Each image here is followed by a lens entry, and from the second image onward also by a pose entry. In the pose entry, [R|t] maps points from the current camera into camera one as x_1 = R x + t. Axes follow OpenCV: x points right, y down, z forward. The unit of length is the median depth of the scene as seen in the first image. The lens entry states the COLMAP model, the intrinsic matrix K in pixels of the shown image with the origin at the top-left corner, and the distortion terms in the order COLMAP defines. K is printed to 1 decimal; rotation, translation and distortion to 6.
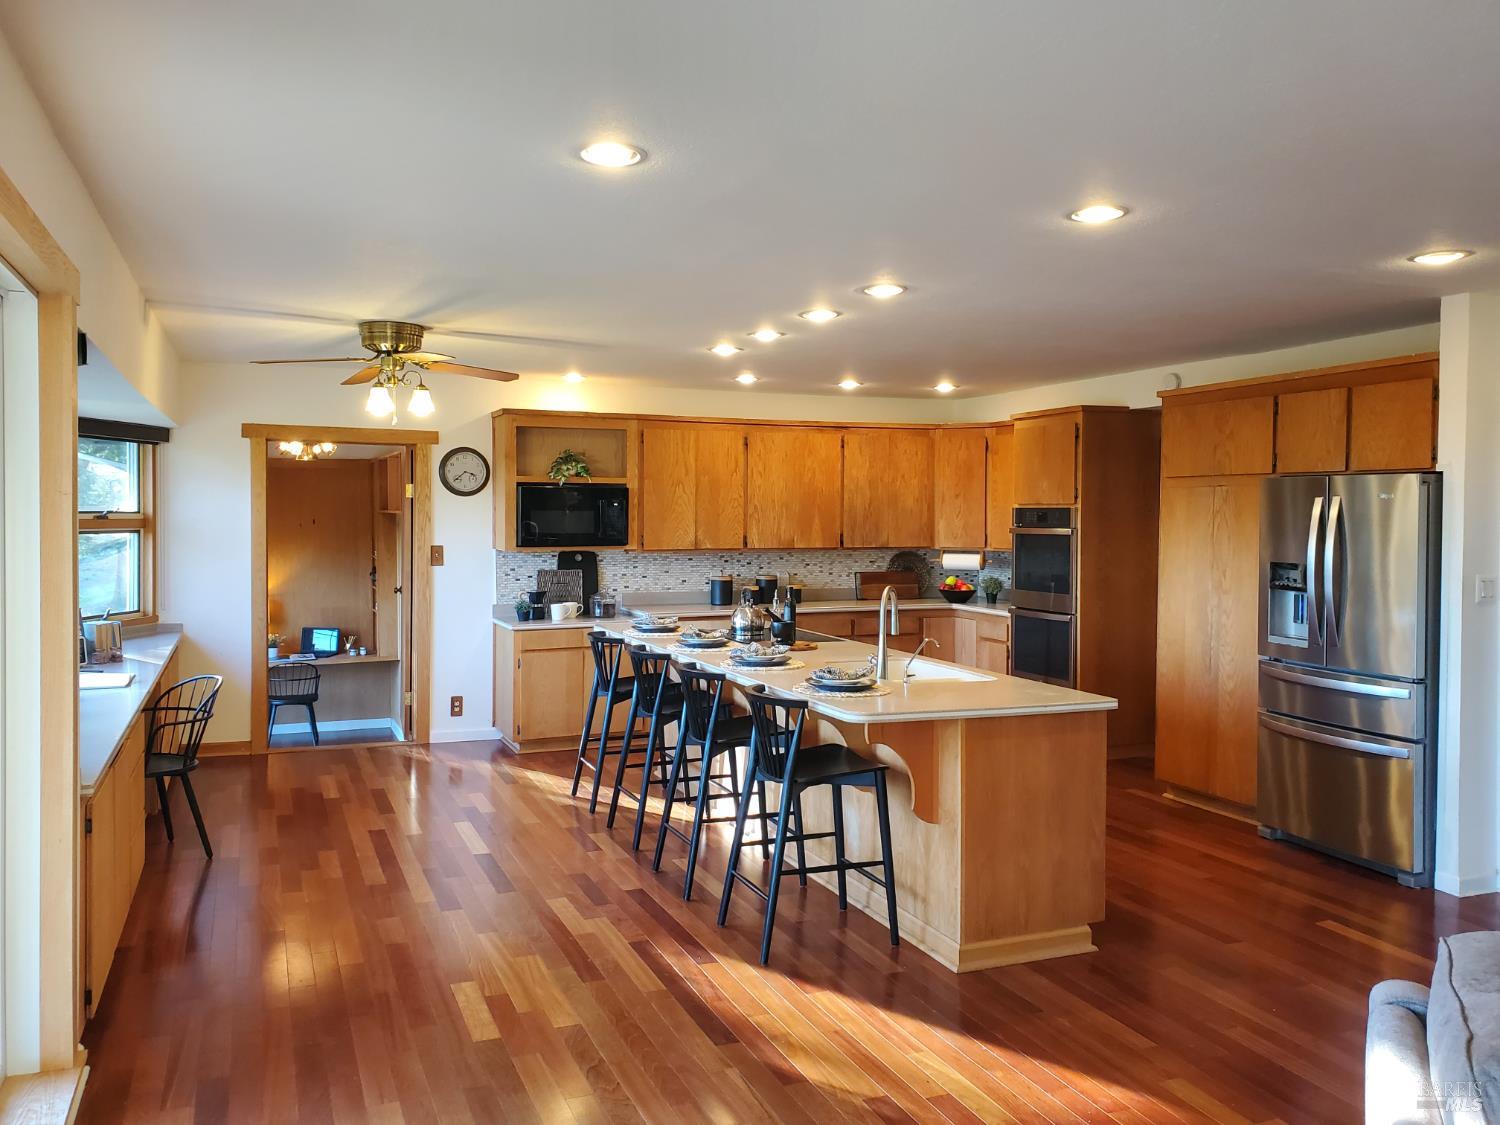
lens RADIAL K [[1167.2, 0, 786.0], [0, 1167.2, 551.7], [0, 0, 1]] dist [0.126434, 0.000478]
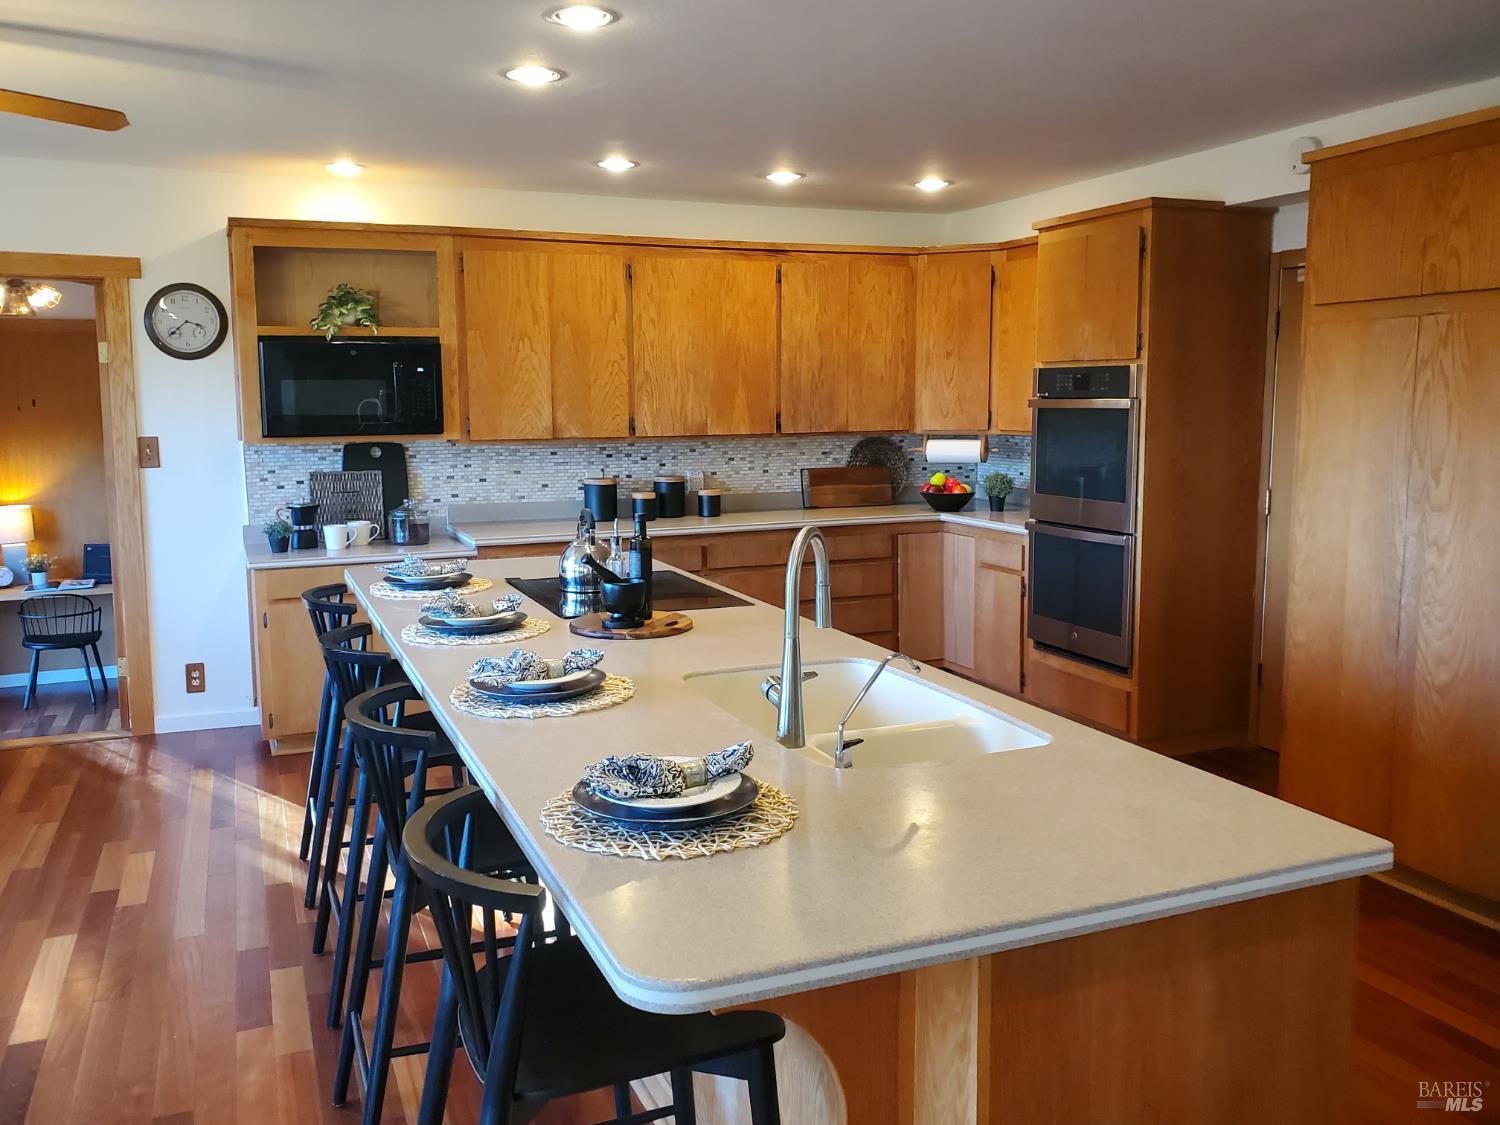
lens RADIAL K [[1175.5, 0, 750.0], [0, 1175.5, 562.5], [0, 0, 1]] dist [0.129447, -0.251068]
pose [[0.999820, -0.009972, -0.016113, 0.043640], [0.011659, 0.994056, 0.108245, -0.003343], [0.014938, -0.108414, 0.993994, 0.323870]]
